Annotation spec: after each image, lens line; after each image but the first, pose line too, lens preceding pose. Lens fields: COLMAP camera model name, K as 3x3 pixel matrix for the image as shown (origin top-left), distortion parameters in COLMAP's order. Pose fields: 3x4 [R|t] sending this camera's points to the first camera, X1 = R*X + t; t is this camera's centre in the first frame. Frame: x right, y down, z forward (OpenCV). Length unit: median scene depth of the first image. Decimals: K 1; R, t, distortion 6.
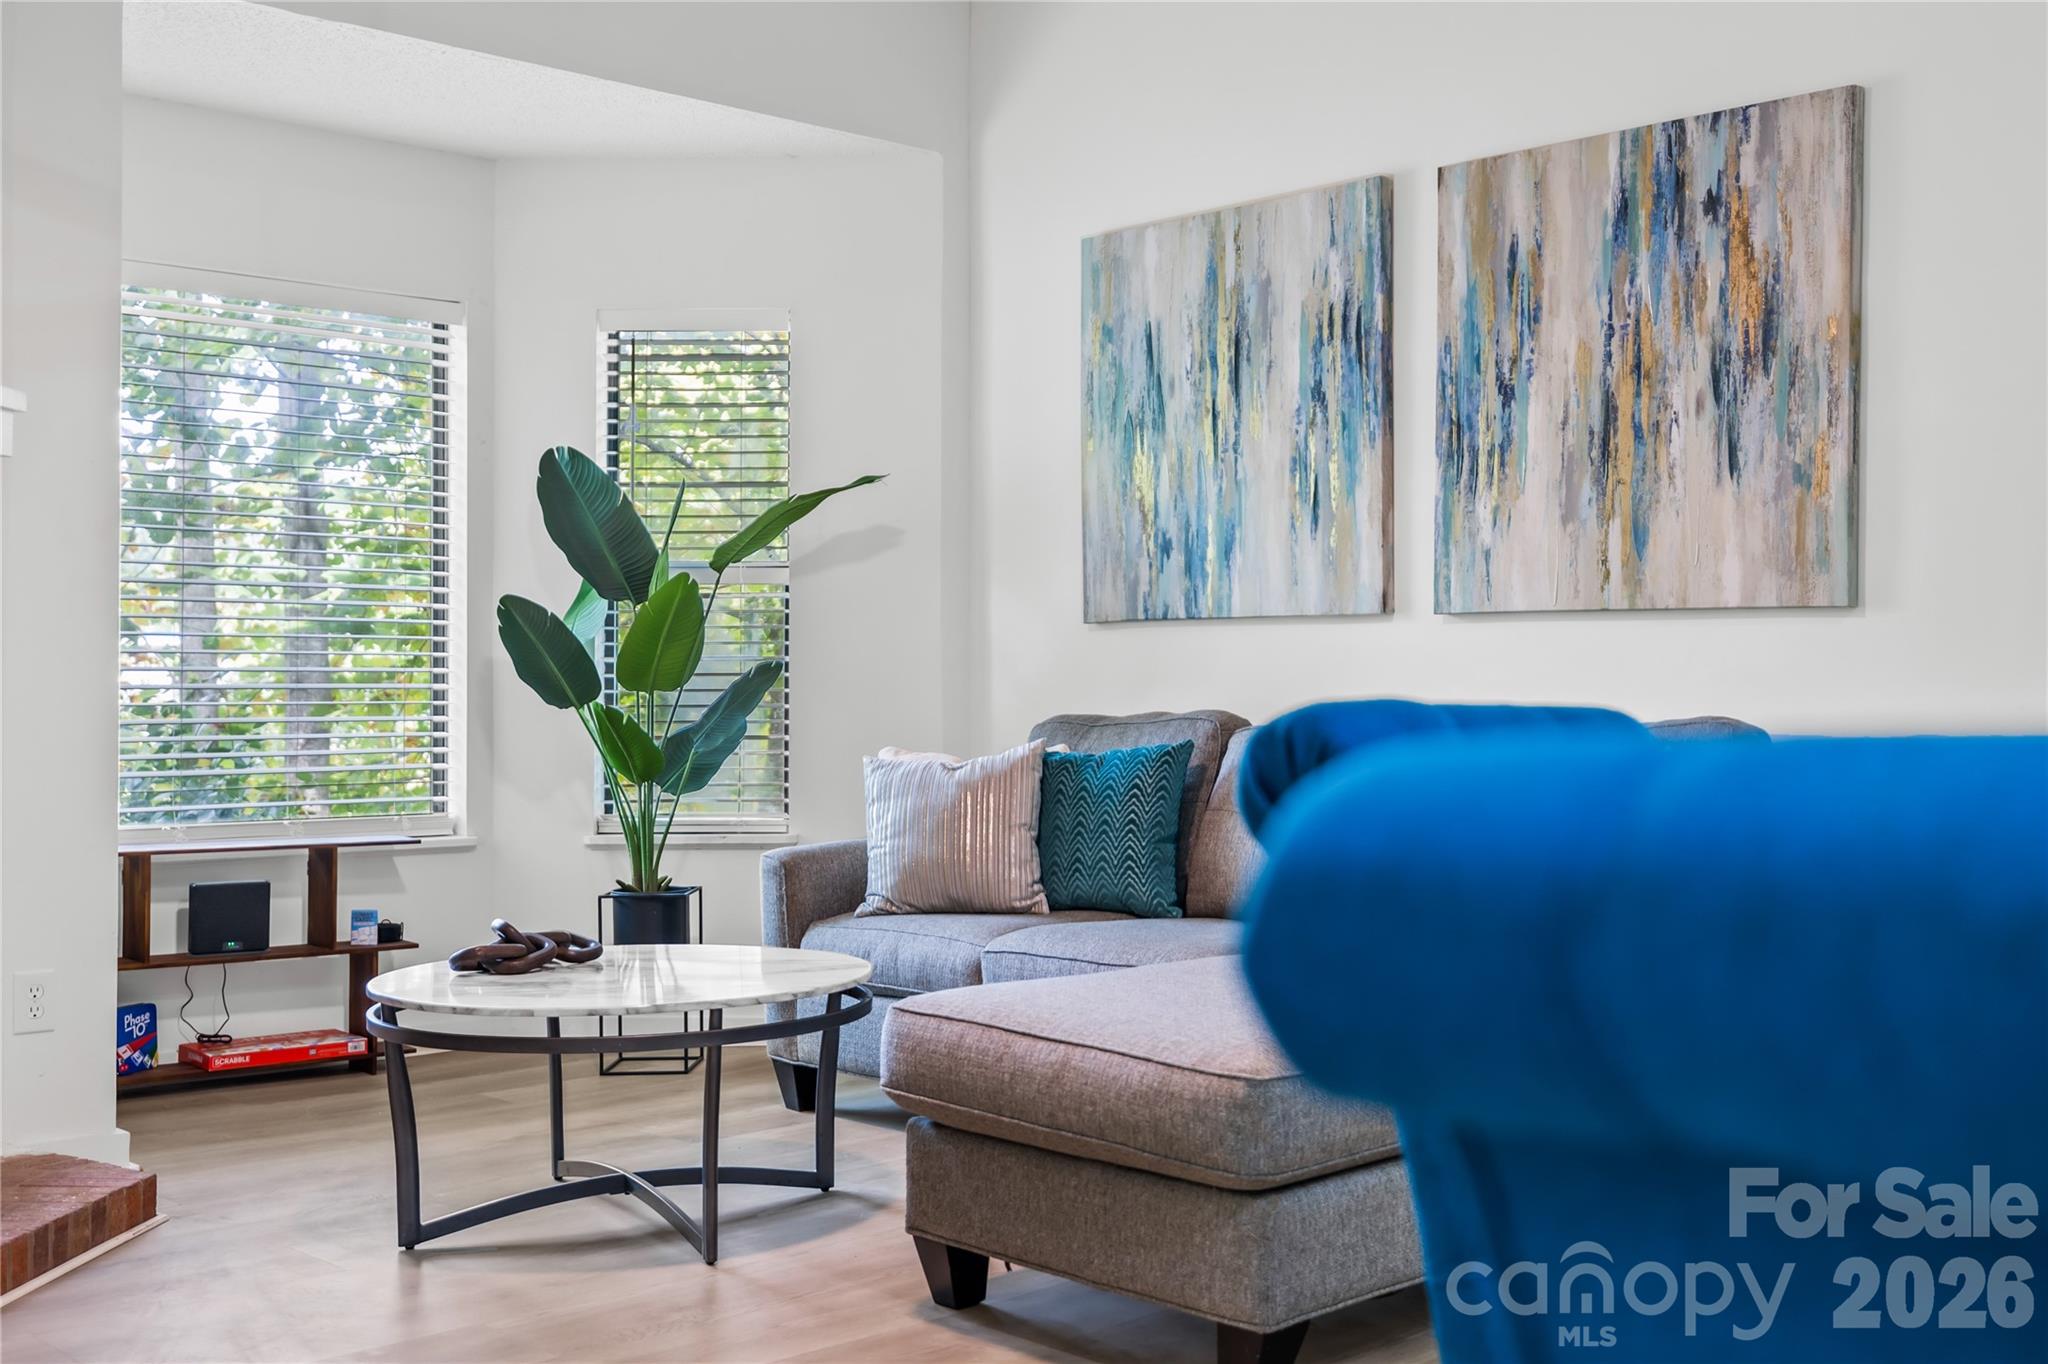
lens RADIAL K [[2247.3, 0, 1118.3], [0, 2247.3, 685.1], [0, 0, 1]] dist [0.005247, -0.008057]
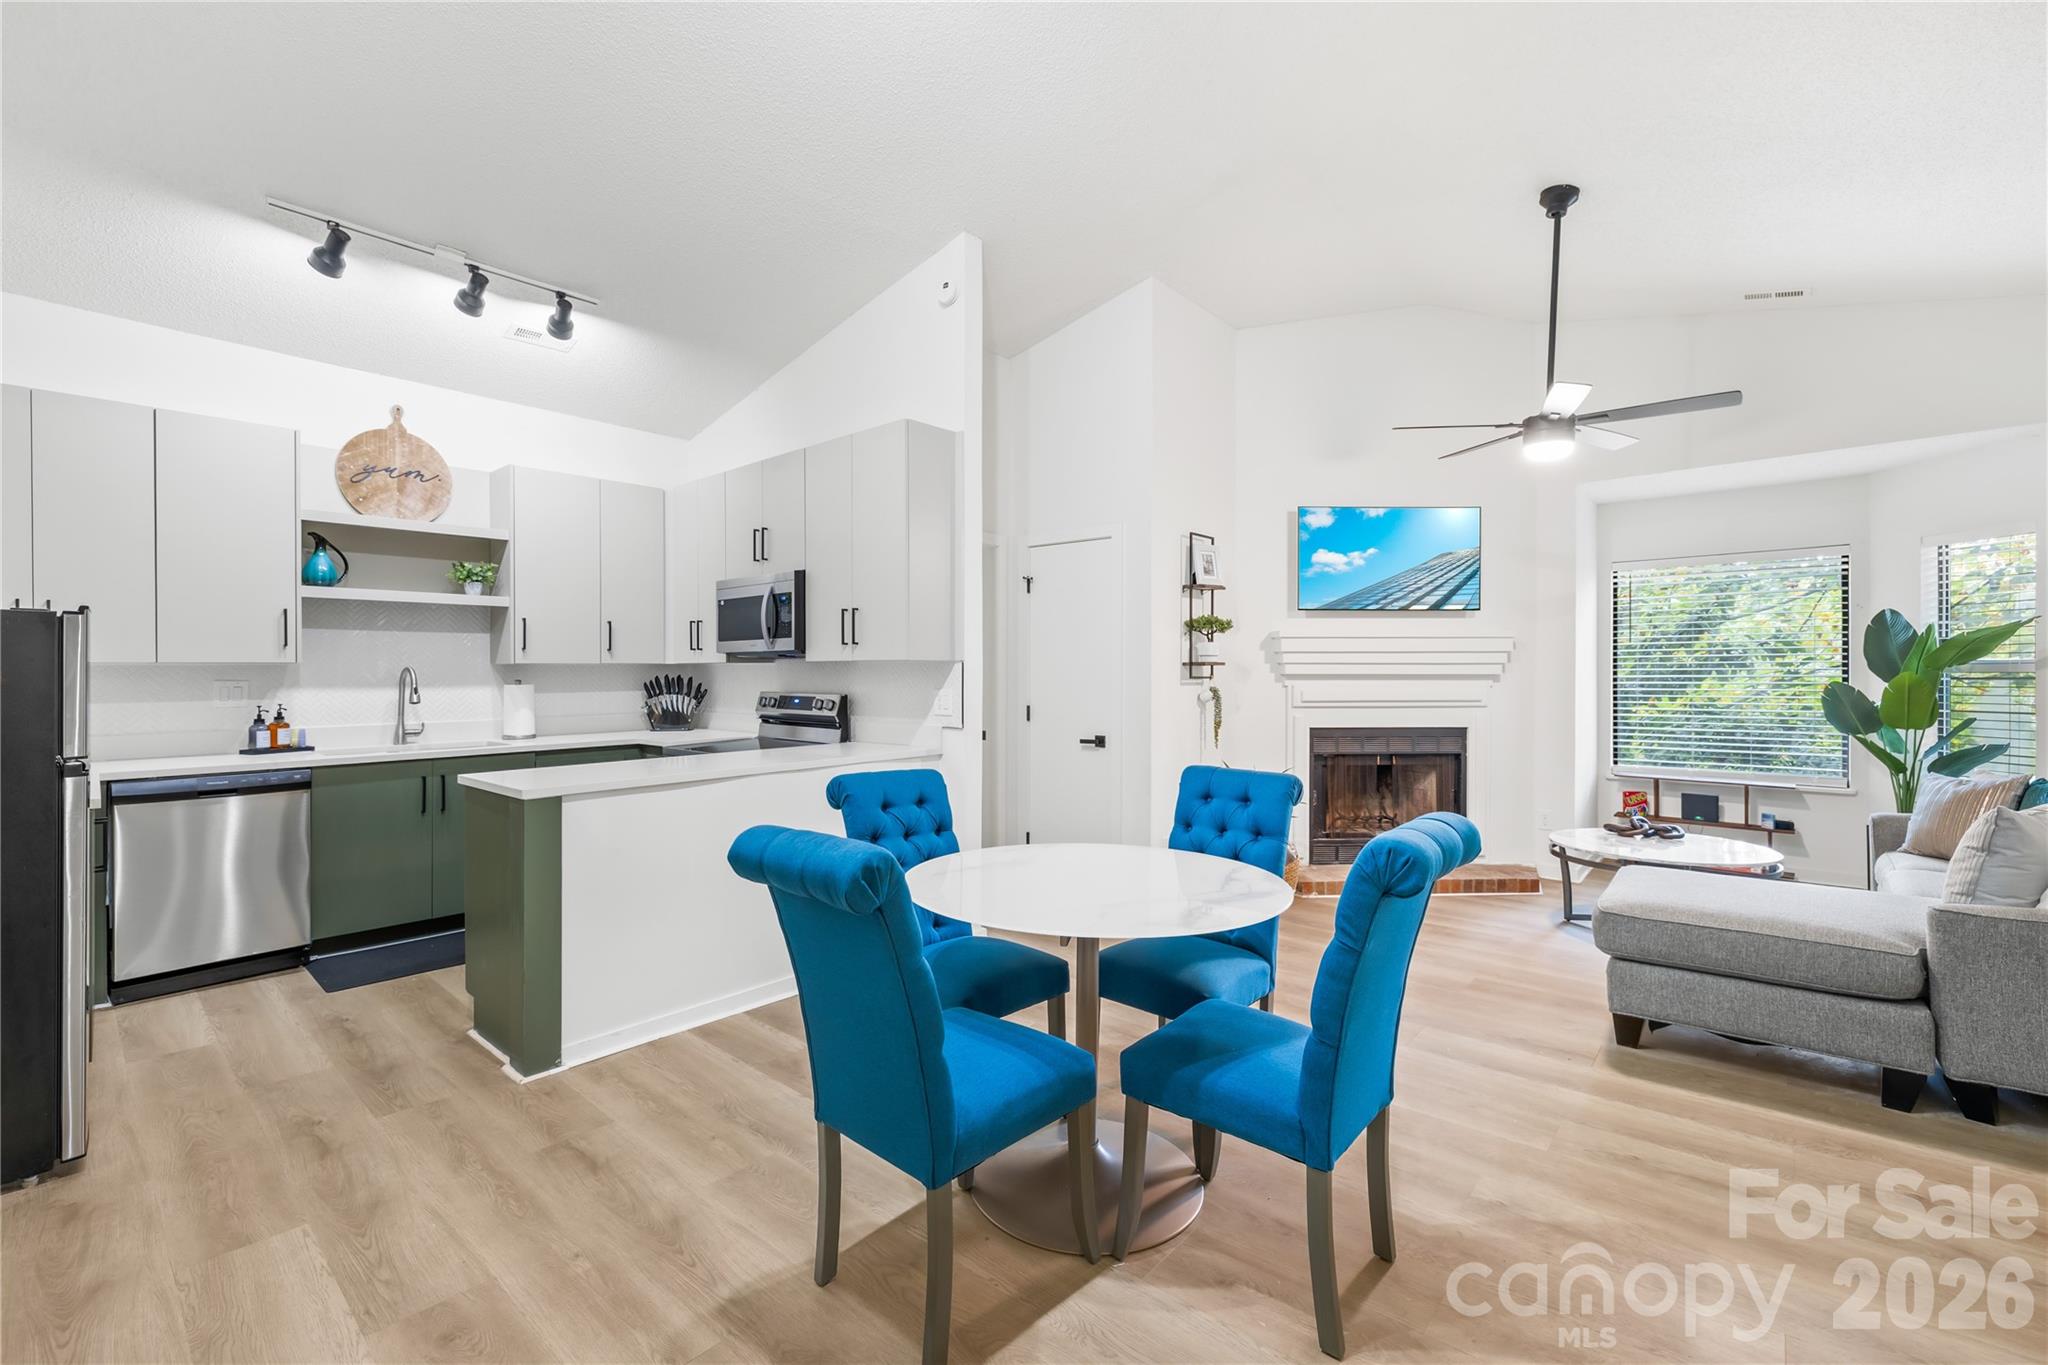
lens RADIAL K [[886.5, 0, 1002.6], [0, 886.5, 675.1], [0, 0, 1]] dist [-0.000013, 0.000045]
pose [[0.056460, 0.002054, -0.998403, 0.639588], [0.004560, 0.999987, 0.002315, -0.060945], [0.998394, -0.004684, 0.056450, 0.158148]]
